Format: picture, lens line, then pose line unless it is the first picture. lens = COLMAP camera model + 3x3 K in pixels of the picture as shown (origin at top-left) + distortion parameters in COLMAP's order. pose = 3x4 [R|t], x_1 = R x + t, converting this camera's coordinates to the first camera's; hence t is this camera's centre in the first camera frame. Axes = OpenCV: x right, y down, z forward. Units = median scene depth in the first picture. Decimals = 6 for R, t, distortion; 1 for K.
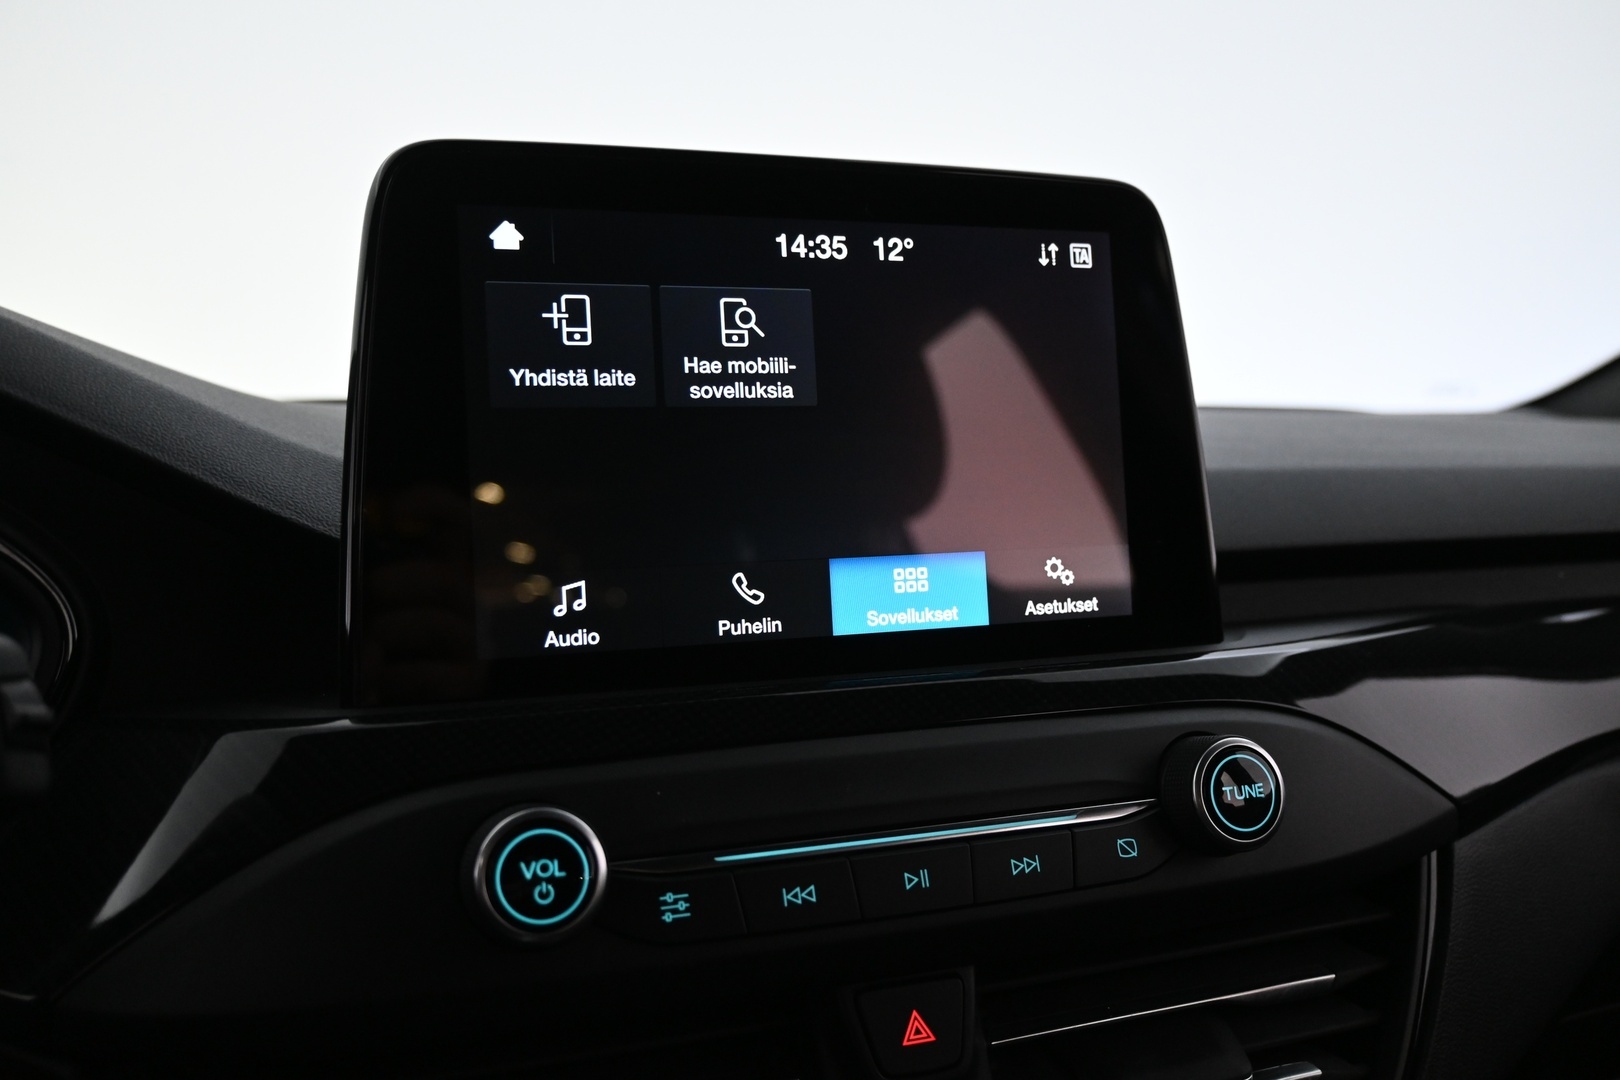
lens RADIAL K [[1392.3, 0, 810.0], [0, 1392.3, 544.1], [0, 0, 1]] dist [-0.011181, 0.005948]
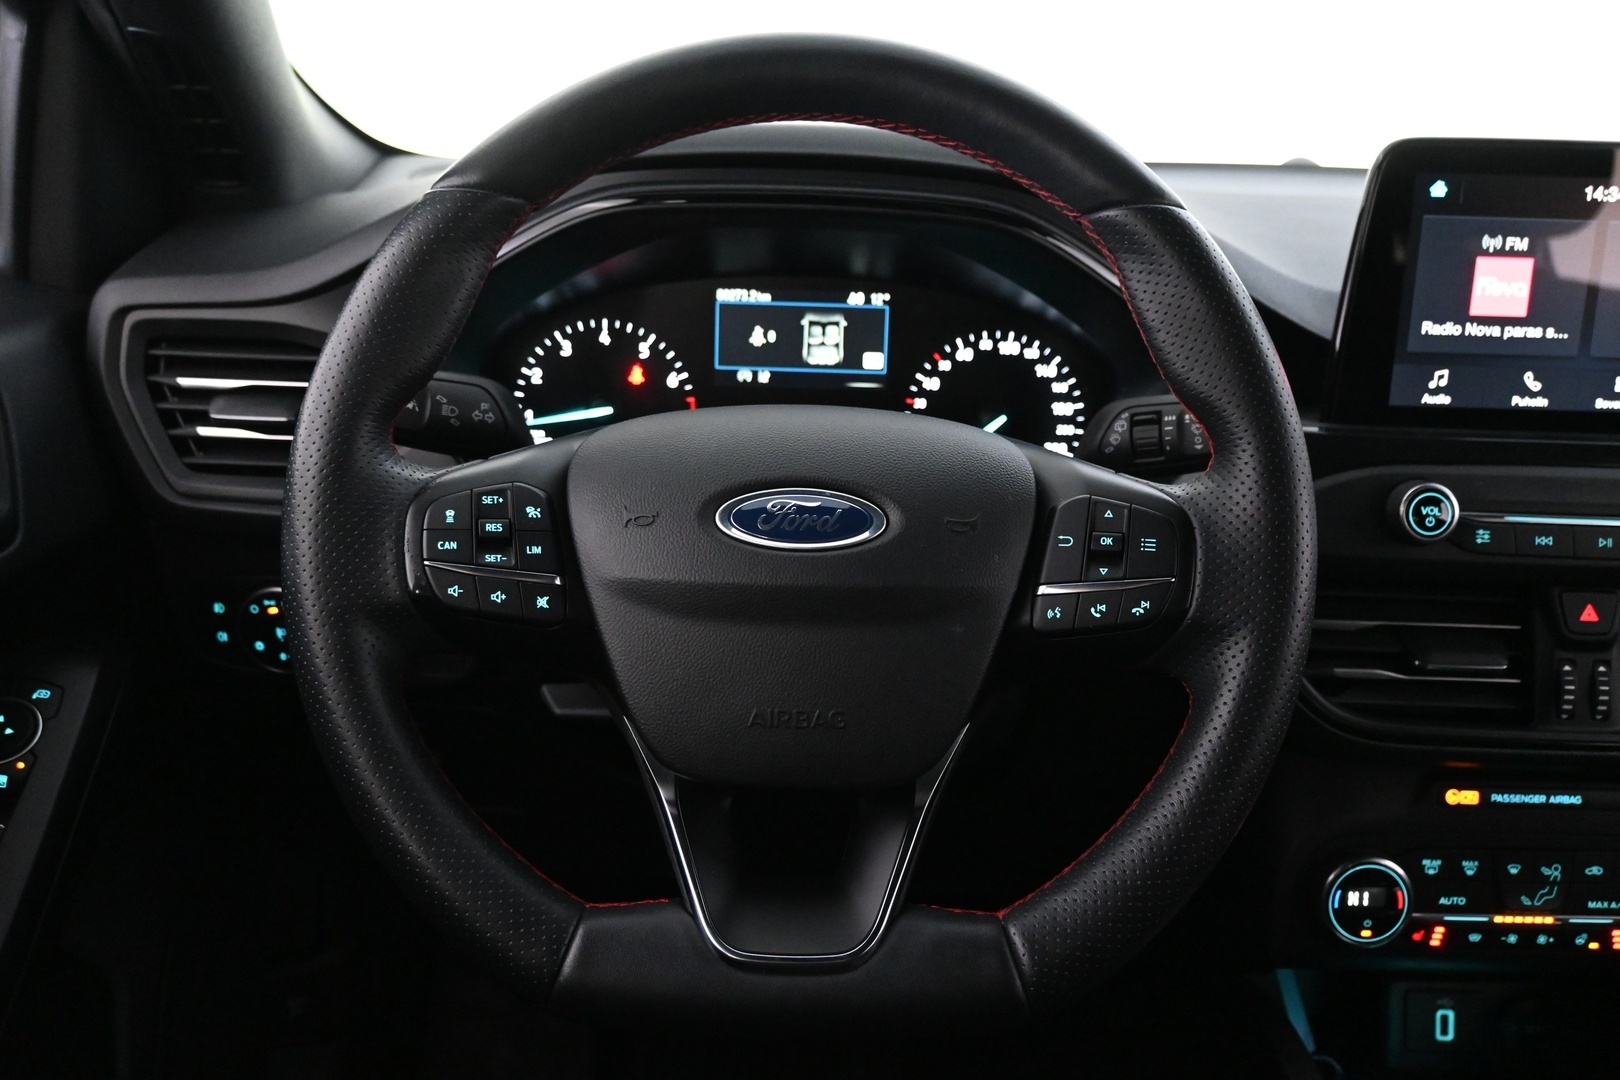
lens RADIAL K [[1484.1, 0, 808.0], [0, 1484.1, 545.4], [0, 0, 1]] dist [-0.008997, 0.000000]
pose [[0.935010, 0.157198, -0.317876, -0.301276], [-0.069008, 0.959900, 0.271715, -0.241448], [0.347843, -0.232121, 0.908364, -1.265530]]
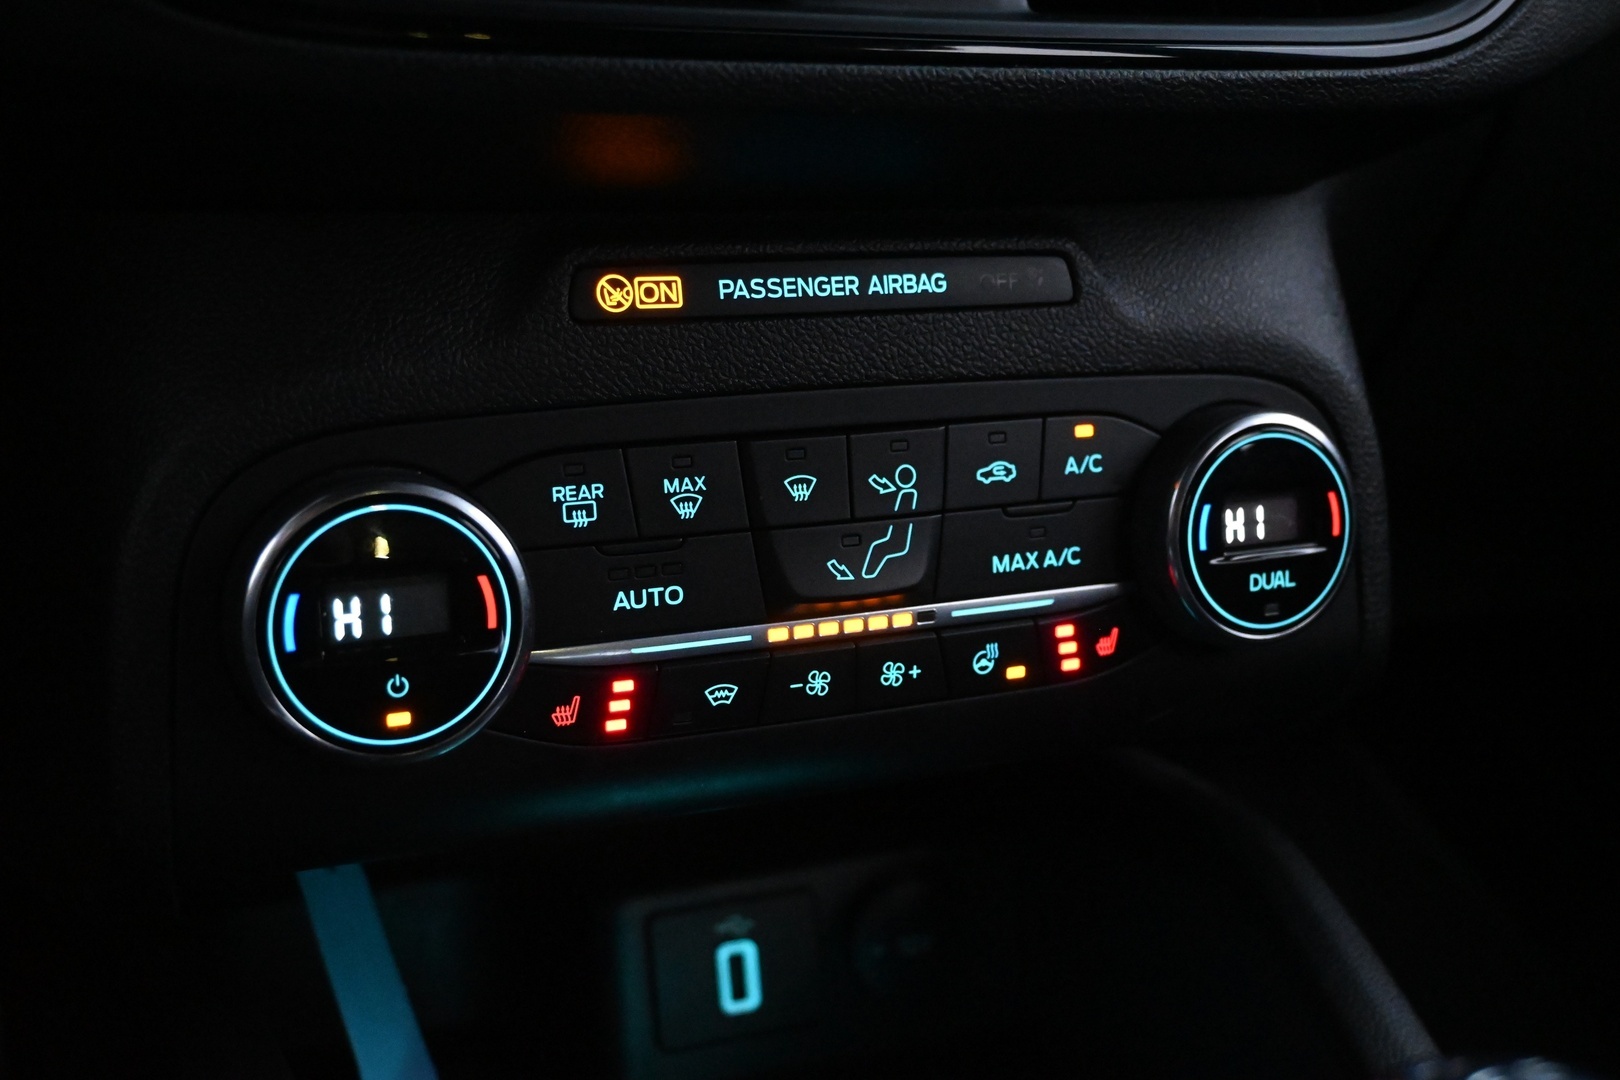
lens RADIAL K [[1834.0, 0, 809.7], [0, 1834.0, 535.1], [0, 0, 1]] dist [0.007800, 0.000000]
pose [[0.995805, 0.049659, 0.076852, -0.016657], [-0.067563, 0.965473, 0.251589, 0.513764], [-0.061705, -0.255726, 0.964778, 0.016916]]
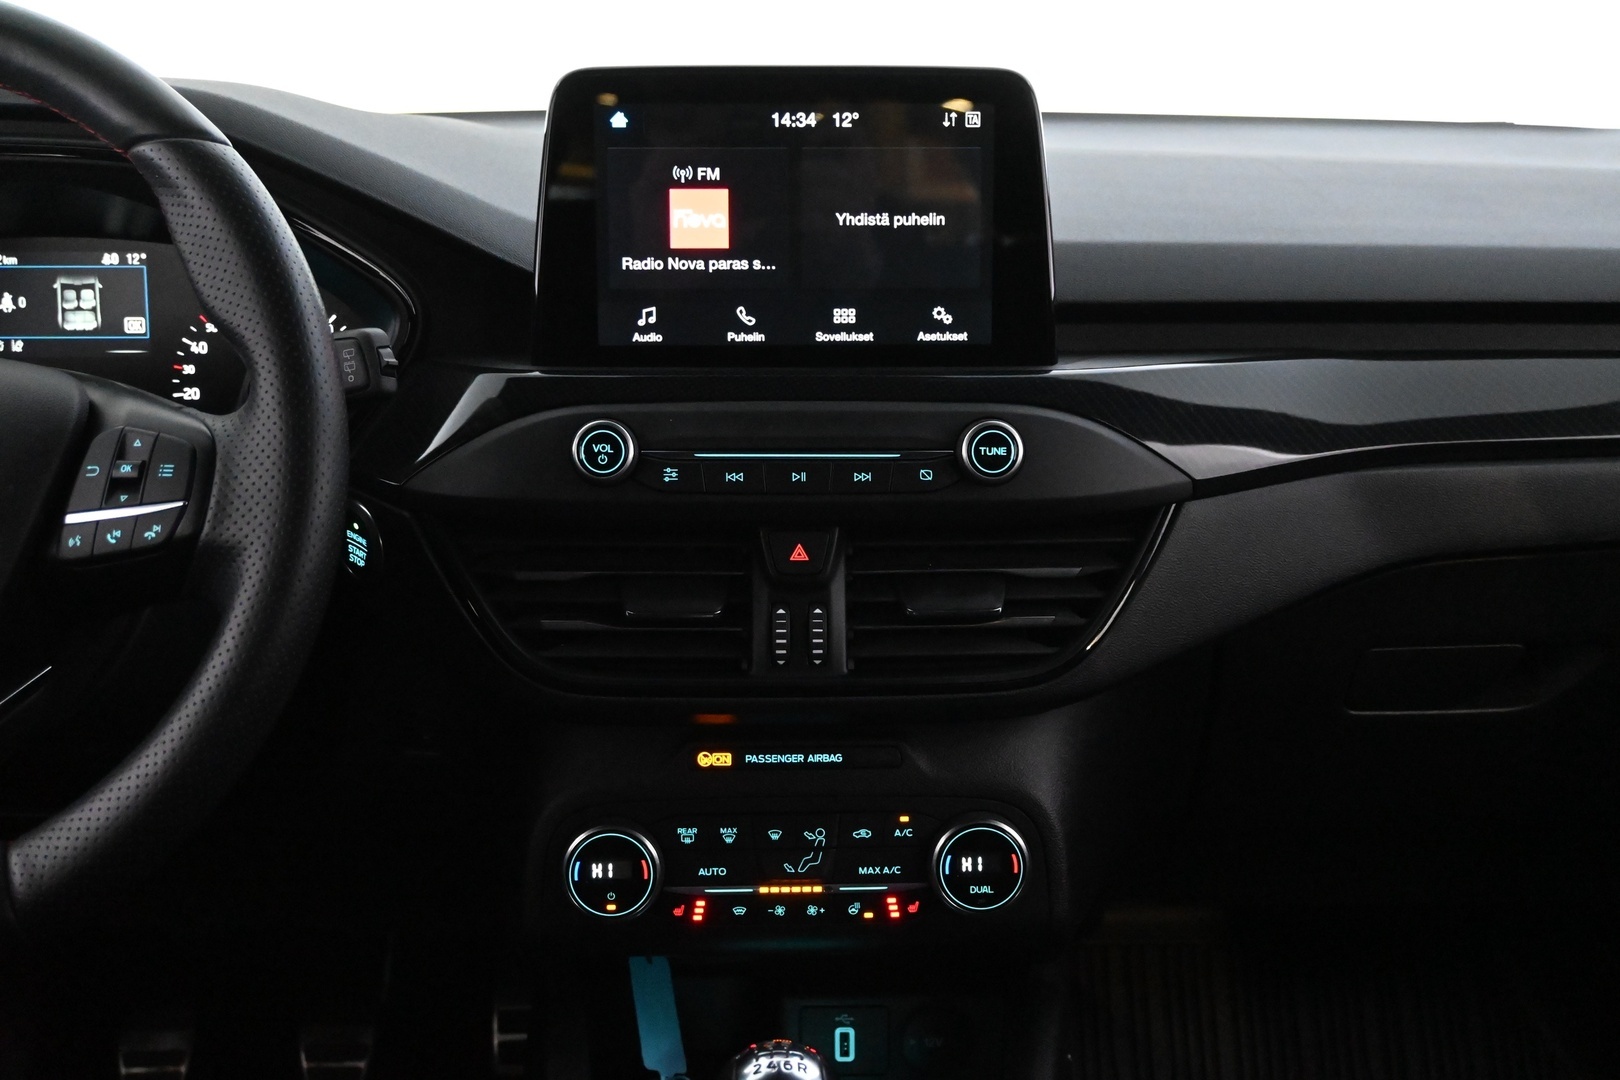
lens RADIAL K [[1981.4, 0, 812.3], [0, 1981.4, 544.4], [0, 0, 1]] dist [0.002672, 0.000000]
pose [[0.946260, 0.108152, -0.304786, 0.889220], [-0.041200, 0.975060, 0.218085, -0.253718], [0.320771, -0.193808, 0.927116, -1.477877]]
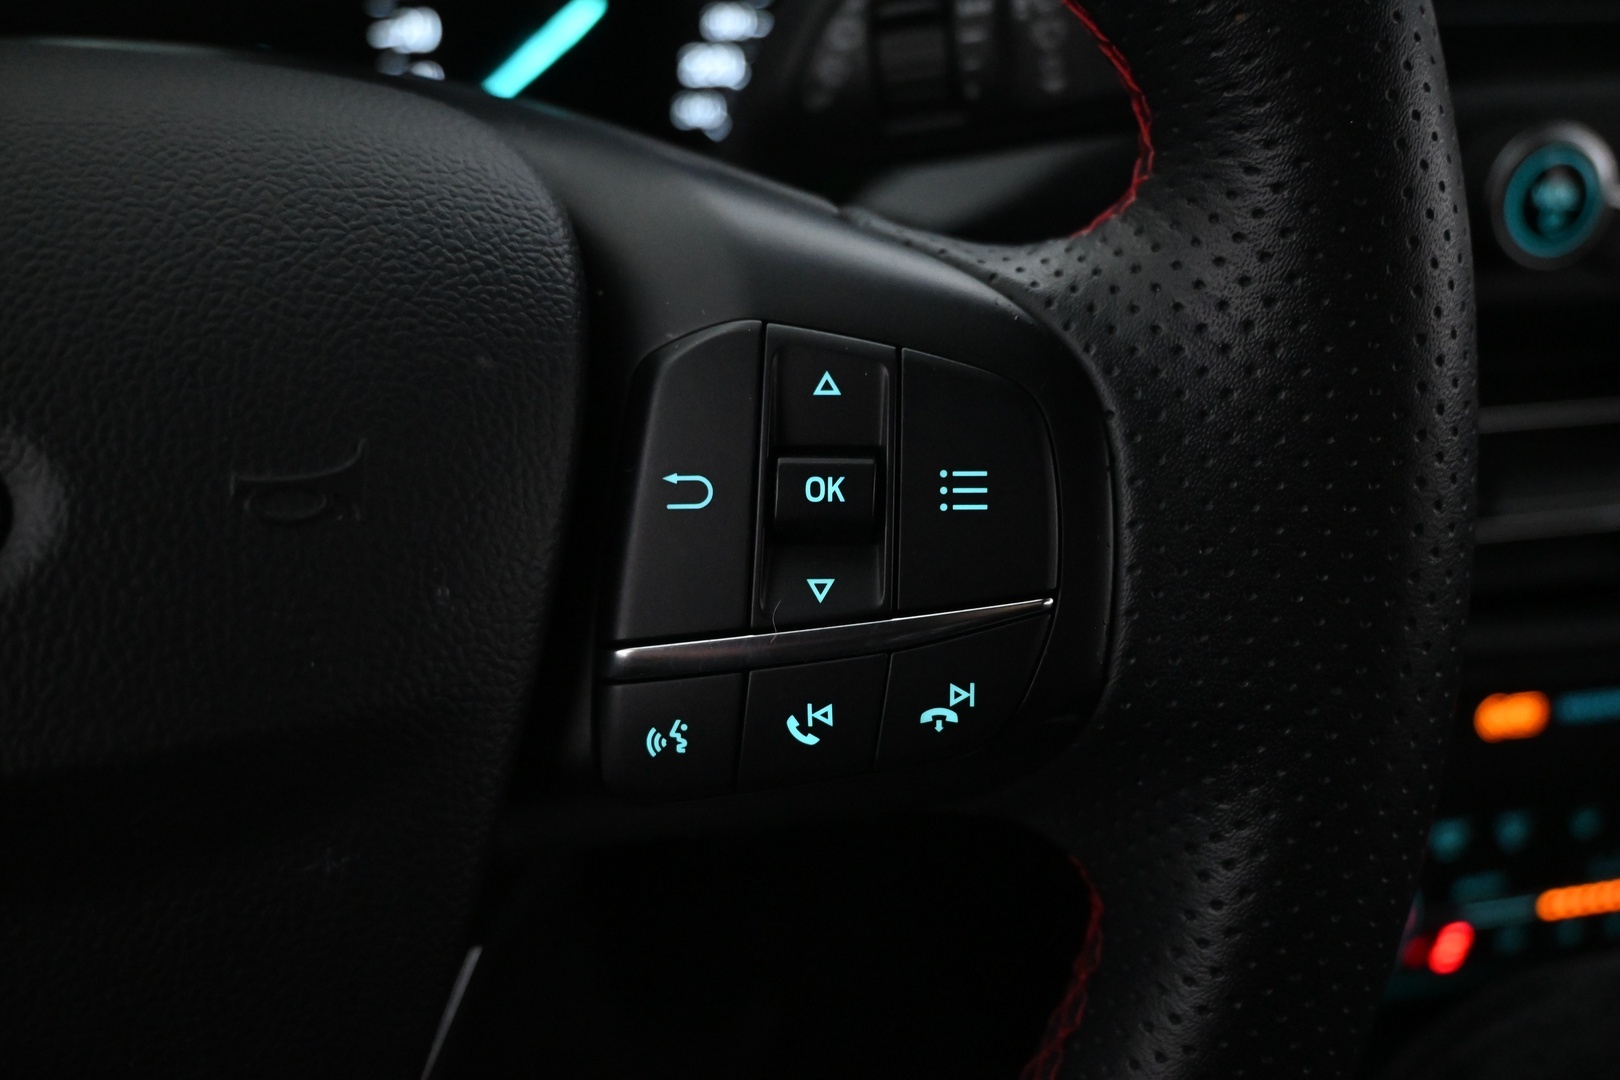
lens RADIAL K [[1580.0, 0, 819.6], [0, 1580.0, 528.1], [0, 0, 1]] dist [-0.002401, 0.000000]
pose [[0.986234, 0.133373, -0.097749, -0.464420], [-0.066793, 0.862079, 0.502352, -0.070465], [0.151267, -0.488908, 0.859120, -0.108746]]
